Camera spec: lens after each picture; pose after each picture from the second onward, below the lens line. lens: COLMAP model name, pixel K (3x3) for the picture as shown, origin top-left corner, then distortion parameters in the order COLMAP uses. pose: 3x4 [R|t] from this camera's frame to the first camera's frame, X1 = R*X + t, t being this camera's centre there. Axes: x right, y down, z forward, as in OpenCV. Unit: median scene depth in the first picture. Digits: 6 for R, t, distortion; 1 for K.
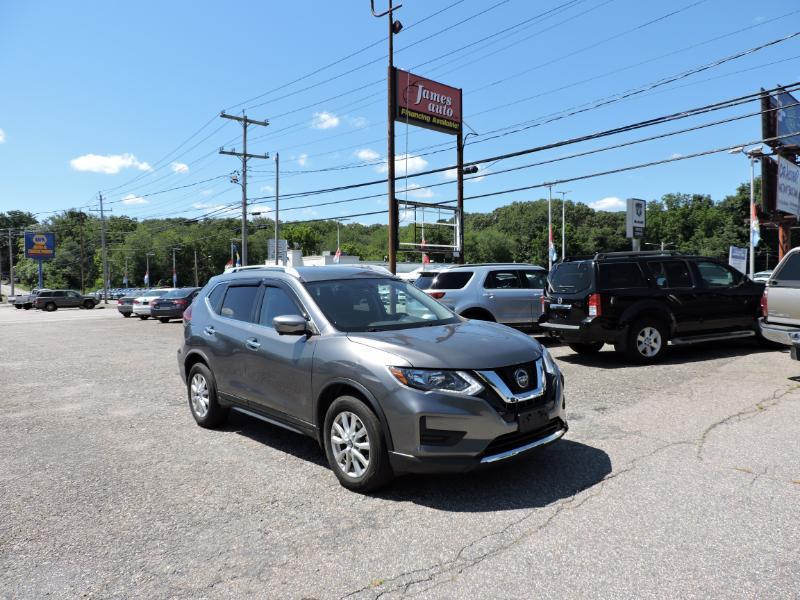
lens RADIAL K [[568.5, 0, 405.2], [0, 568.5, 304.8], [0, 0, 1]] dist [-0.023941, 0.007381]
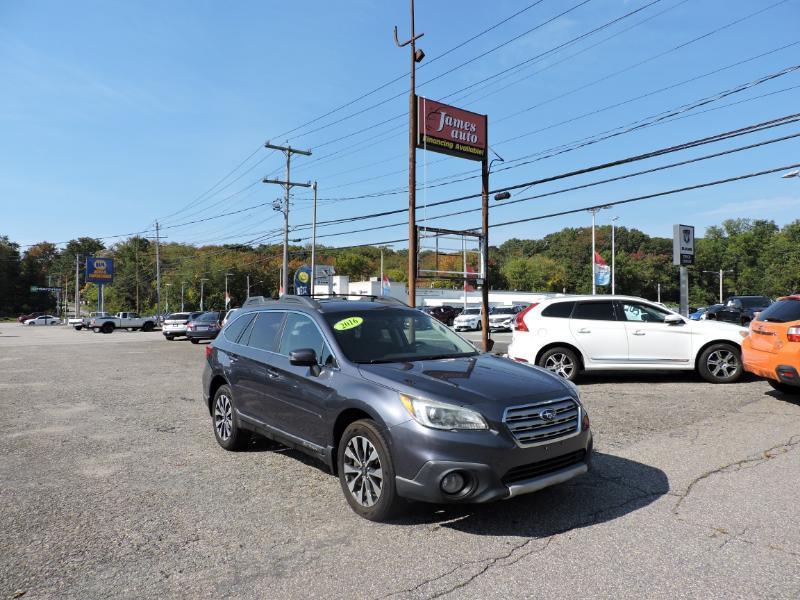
lens RADIAL K [[568.5, 0, 403.4], [0, 568.5, 305.7], [0, 0, 1]] dist [-0.023941, 0.007381]
pose [[0.995703, 0.010539, -0.091998, 0.048632], [-0.014602, 0.998942, -0.043597, -0.003037], [0.091441, 0.044753, 0.994804, 0.015518]]
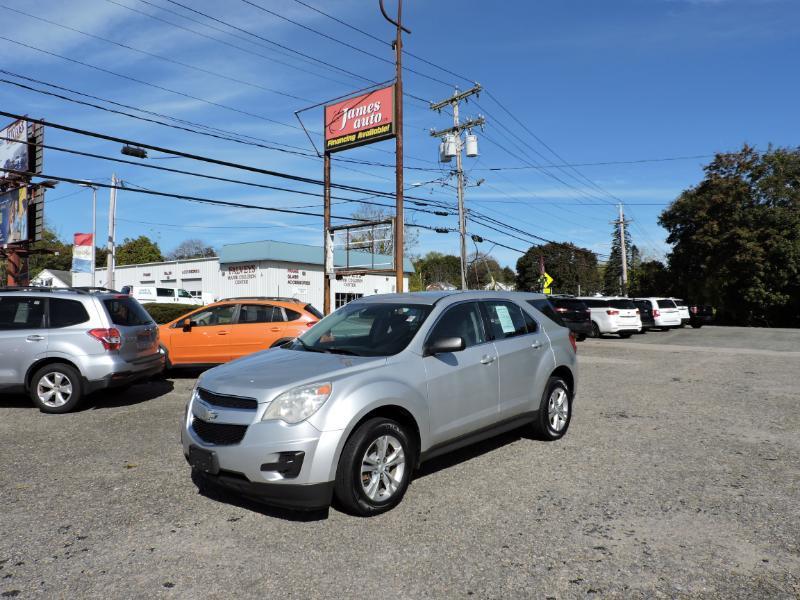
lens RADIAL K [[568.5, 0, 400.6], [0, 568.5, 298.6], [0, 0, 1]] dist [-0.023941, 0.007381]
pose [[0.137951, 0.007590, -0.990410, 0.956536], [-0.026175, 0.999649, 0.004015, -0.053659], [0.990093, 0.025370, 0.138101, 0.892481]]
